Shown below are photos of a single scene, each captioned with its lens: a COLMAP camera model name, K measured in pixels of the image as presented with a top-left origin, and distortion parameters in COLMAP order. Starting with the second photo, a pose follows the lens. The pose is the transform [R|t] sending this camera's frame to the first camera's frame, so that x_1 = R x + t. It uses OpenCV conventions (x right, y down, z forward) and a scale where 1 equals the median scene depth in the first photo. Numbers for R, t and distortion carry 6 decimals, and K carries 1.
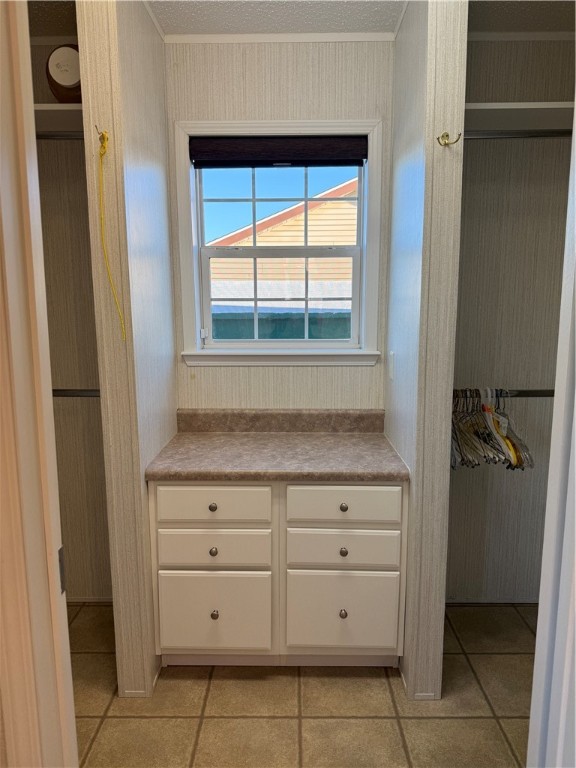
lens RADIAL K [[532.7, 0, 287.5], [0, 532.7, 383.3], [0, 0, 1]] dist [0.002828, 0.001371]
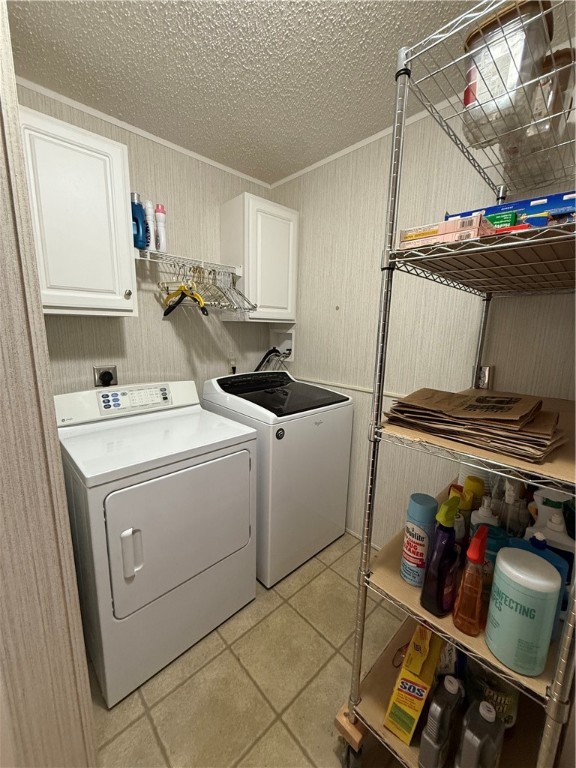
lens RADIAL K [[308.2, 0, 286.9], [0, 308.2, 384.9], [0, 0, 1]] dist [0.000336, 0.000034]
pose [[0.700344, 0.145383, -0.698843, 0.369325], [-0.129460, 0.988672, 0.075939, -0.034115], [0.701967, 0.037289, 0.711232, 0.390363]]
